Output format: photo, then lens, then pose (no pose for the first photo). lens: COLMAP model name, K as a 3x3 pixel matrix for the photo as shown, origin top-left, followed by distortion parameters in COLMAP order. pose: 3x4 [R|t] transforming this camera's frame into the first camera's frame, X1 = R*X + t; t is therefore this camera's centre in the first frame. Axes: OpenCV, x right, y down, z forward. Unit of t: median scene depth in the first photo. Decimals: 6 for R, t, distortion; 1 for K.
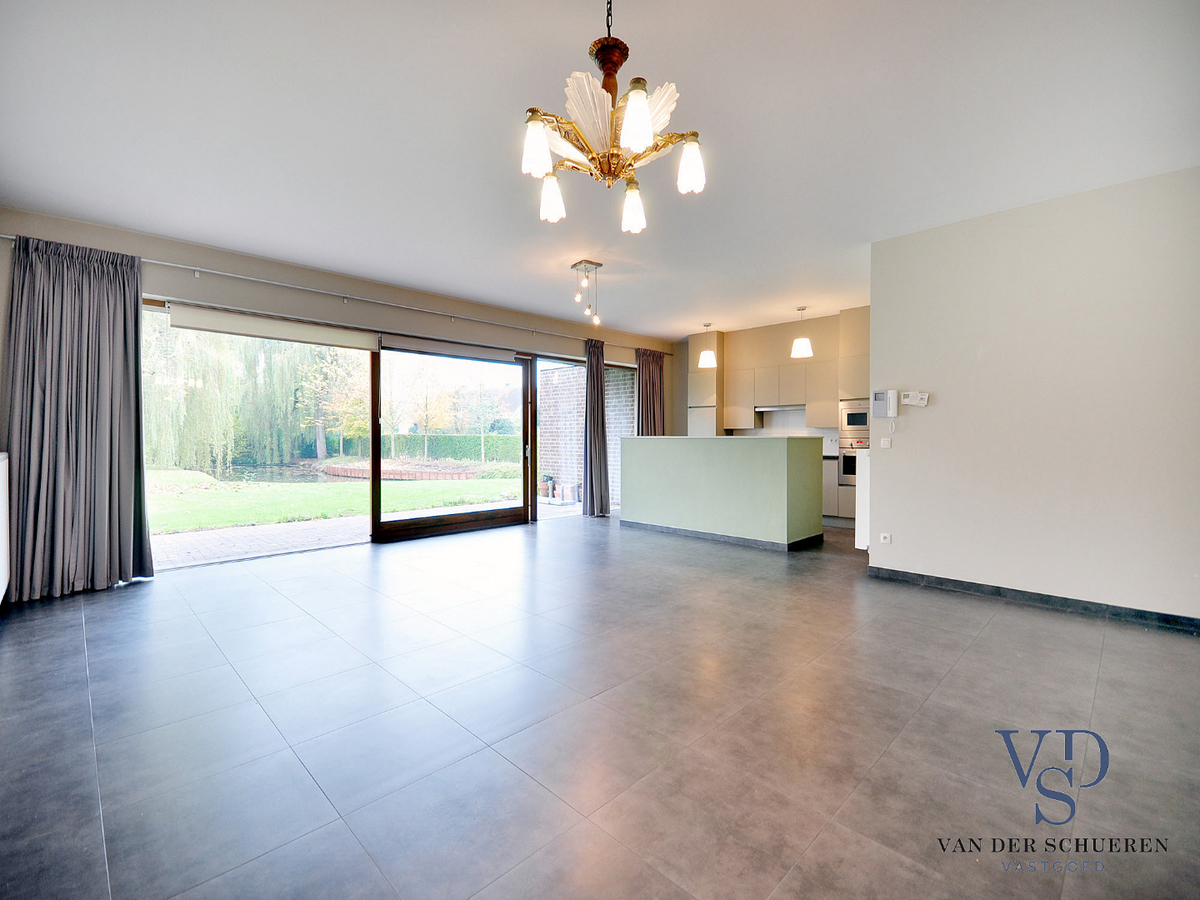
lens RADIAL K [[535.4, 0, 605.0], [0, 535.4, 433.4], [0, 0, 1]] dist [0.006941, -0.004347]
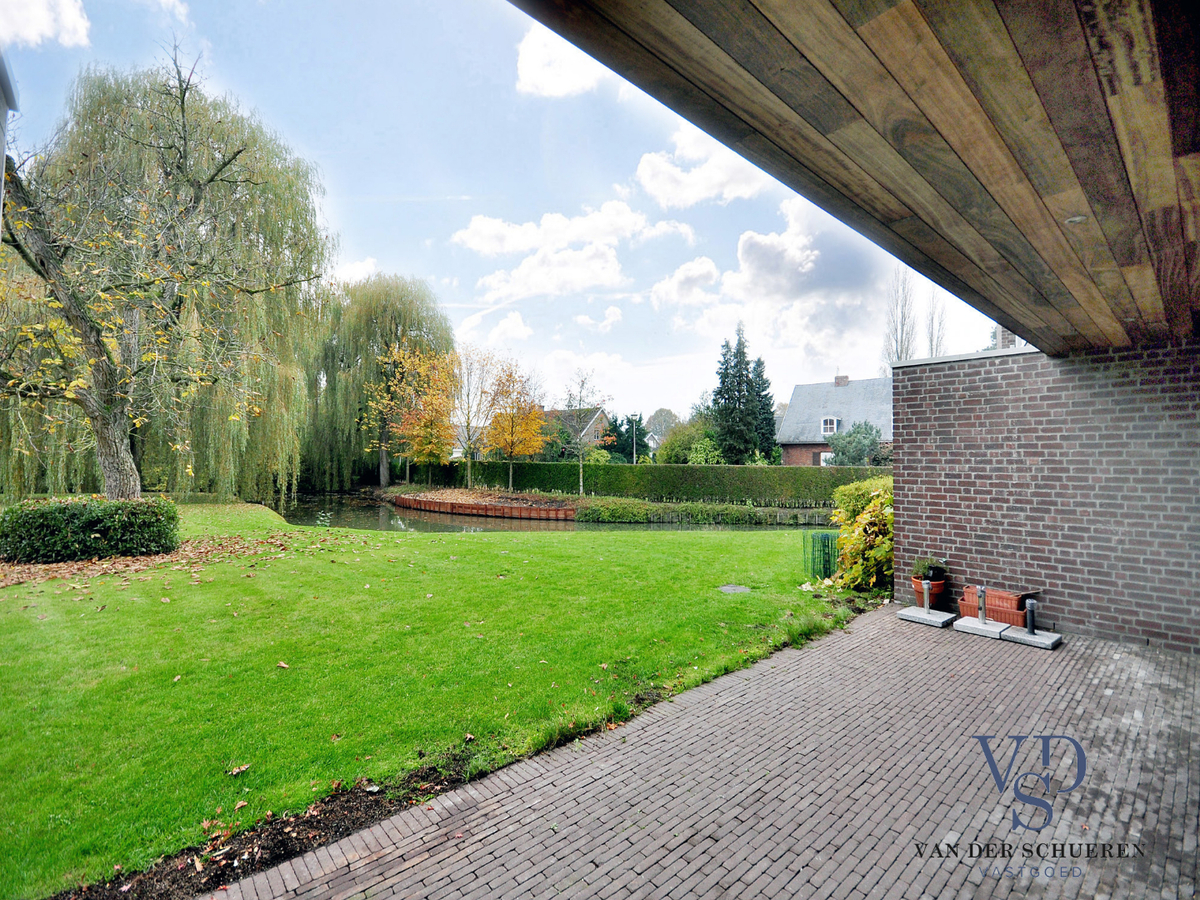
lens RADIAL K [[535.4, 0, 598.8], [0, 535.4, 441.8], [0, 0, 1]] dist [0.006941, -0.004347]
pose [[0.997259, 0.004732, -0.073843, -0.157390], [-0.006670, 0.999639, -0.026024, -0.010630], [0.073694, 0.026445, 0.996930, 0.186371]]
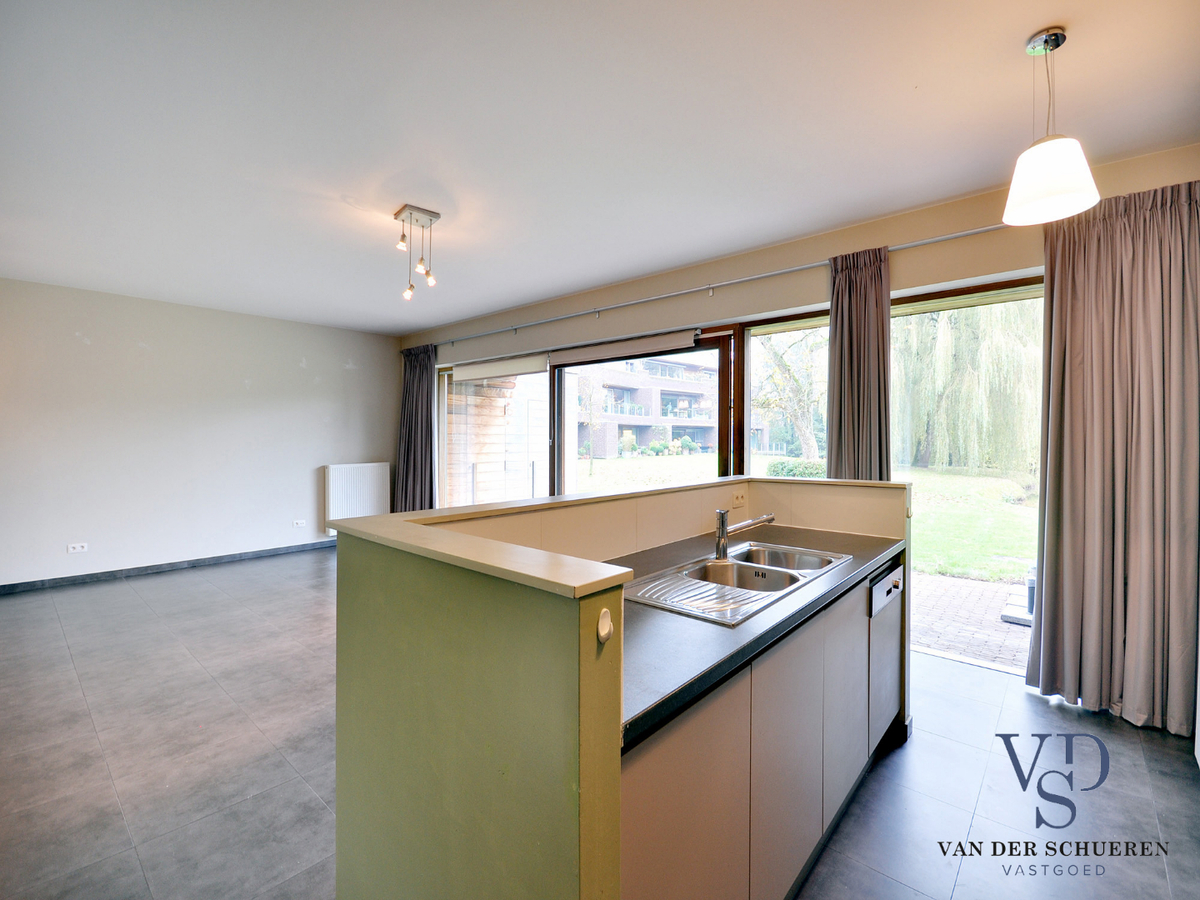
lens RADIAL K [[535.4, 0, 594.4], [0, 535.4, 441.3], [0, 0, 1]] dist [0.006941, -0.004347]
pose [[0.052851, 0.005168, -0.998589, 0.126294], [0.006218, 0.999966, 0.005504, -0.007028], [0.998583, -0.006500, 0.052817, 0.232660]]
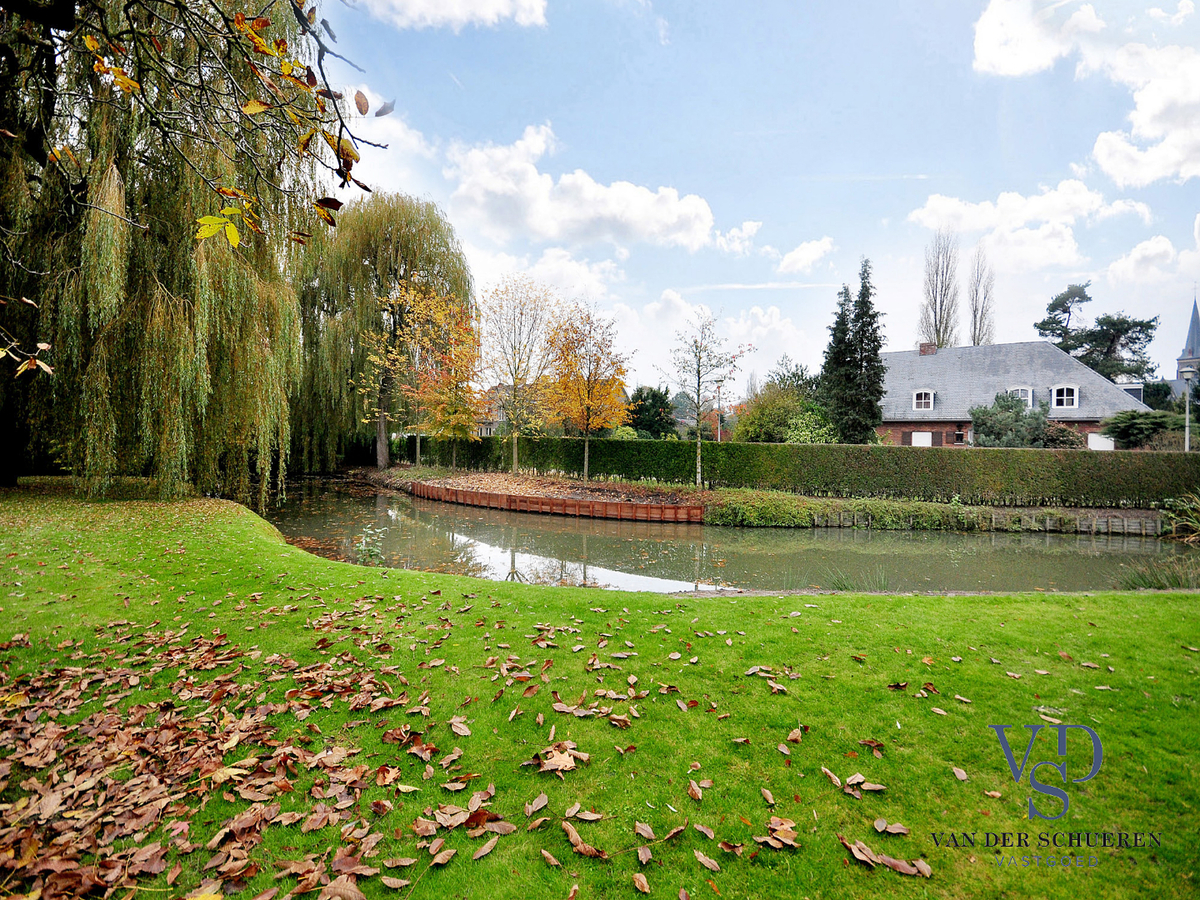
lens RADIAL K [[535.4, 0, 599.7], [0, 535.4, 437.2], [0, 0, 1]] dist [0.006941, -0.004347]
pose [[0.999808, 0.019228, -0.003888, -0.380194], [-0.019215, 0.999810, 0.003150, -0.001523], [0.003948, -0.003074, 0.999987, 0.458161]]
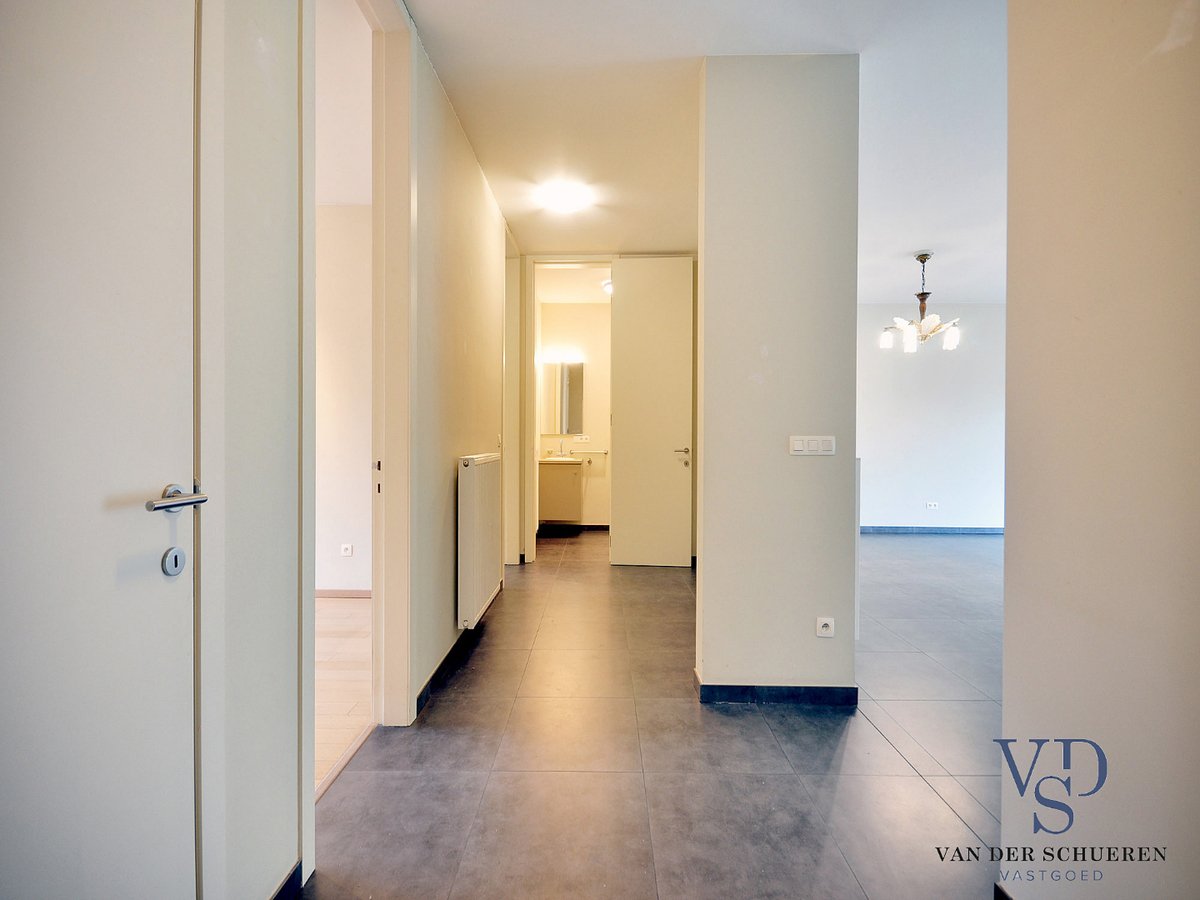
lens RADIAL K [[535.4, 0, 600.8], [0, 535.4, 442.6], [0, 0, 1]] dist [0.006941, -0.004347]
pose [[-0.706936, 0.003038, -0.707271, 0.211676], [0.000154, 0.999991, 0.004142, 0.000879], [0.707278, 0.002820, -0.706930, 0.122482]]
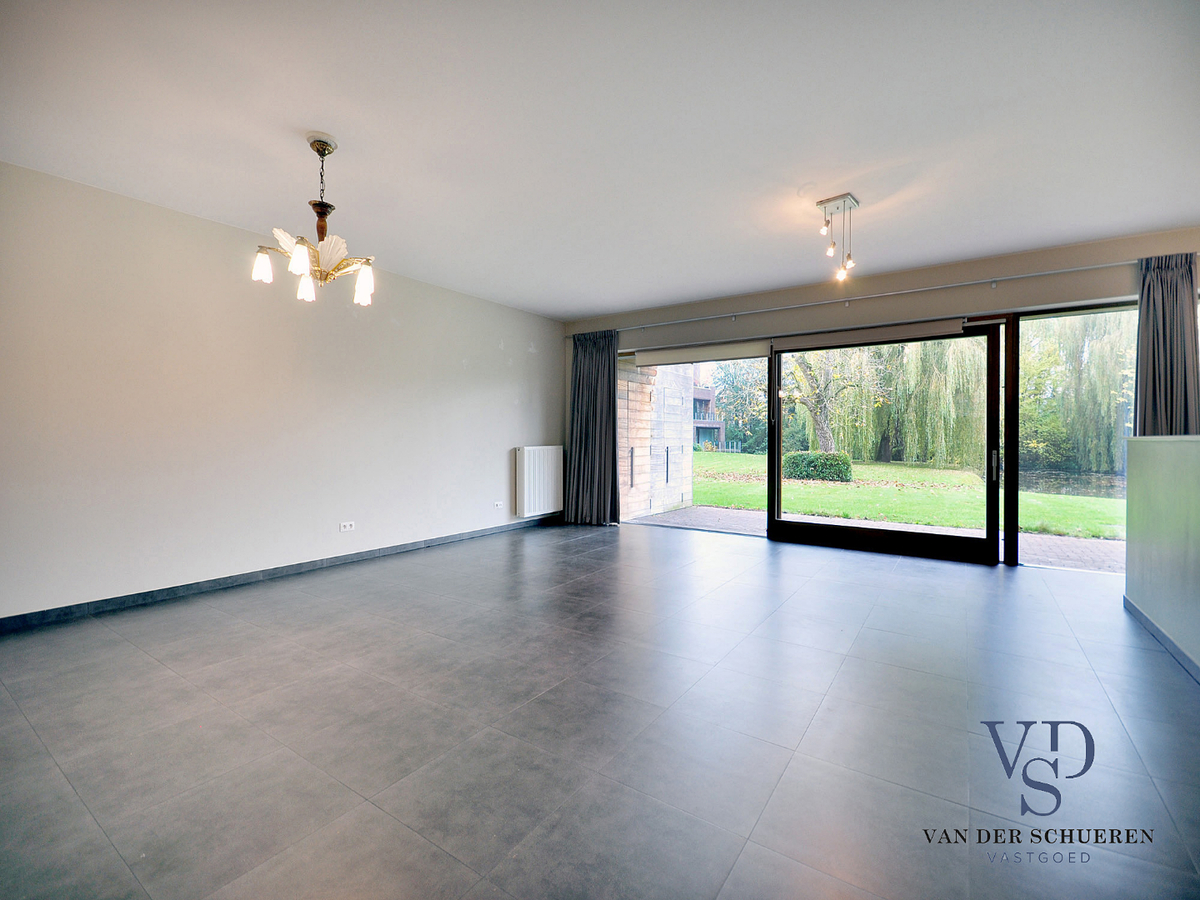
lens RADIAL K [[535.4, 0, 594.0], [0, 535.4, 439.3], [0, 0, 1]] dist [0.006941, -0.004347]
pose [[0.176905, 0.000662, -0.984228, 0.123682], [0.005801, 0.999982, 0.001715, 0.001057], [0.984211, -0.006012, 0.176898, 0.106633]]
